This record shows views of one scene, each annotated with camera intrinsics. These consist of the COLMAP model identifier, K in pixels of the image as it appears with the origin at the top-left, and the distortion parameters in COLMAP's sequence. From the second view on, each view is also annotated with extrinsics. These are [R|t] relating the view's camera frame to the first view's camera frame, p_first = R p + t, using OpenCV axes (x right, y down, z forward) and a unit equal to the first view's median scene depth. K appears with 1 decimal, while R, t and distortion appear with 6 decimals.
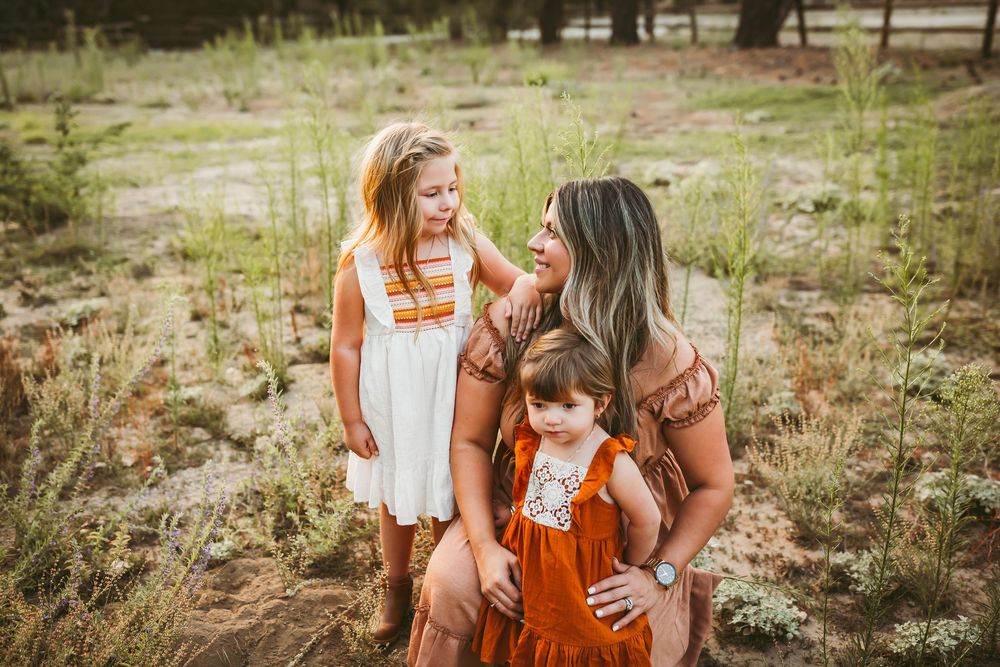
lens RADIAL K [[1002.4, 0, 496.7], [0, 1002.4, 291.3], [0, 0, 1]] dist [-0.013140, -0.021921]
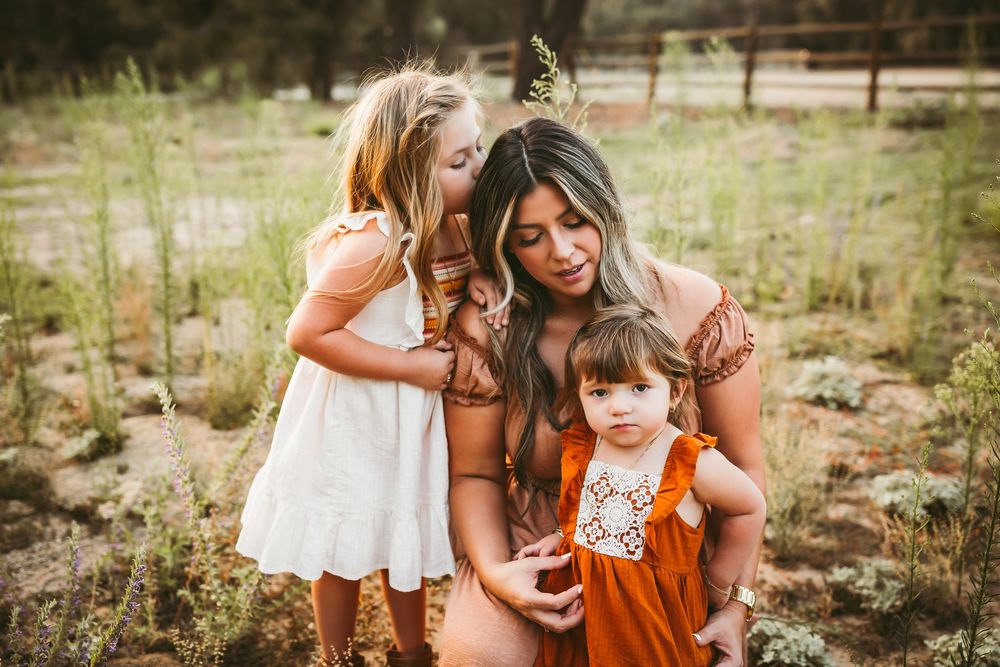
lens RADIAL K [[1003.2, 0, 508.1], [0, 1003.2, 297.5], [0, 0, 1]] dist [-0.002839, -0.021955]
pose [[0.970260, -0.038171, 0.239038, -0.115084], [0.052028, 0.997295, -0.051928, 0.042992], [-0.236409, 0.062820, 0.969621, 0.157387]]
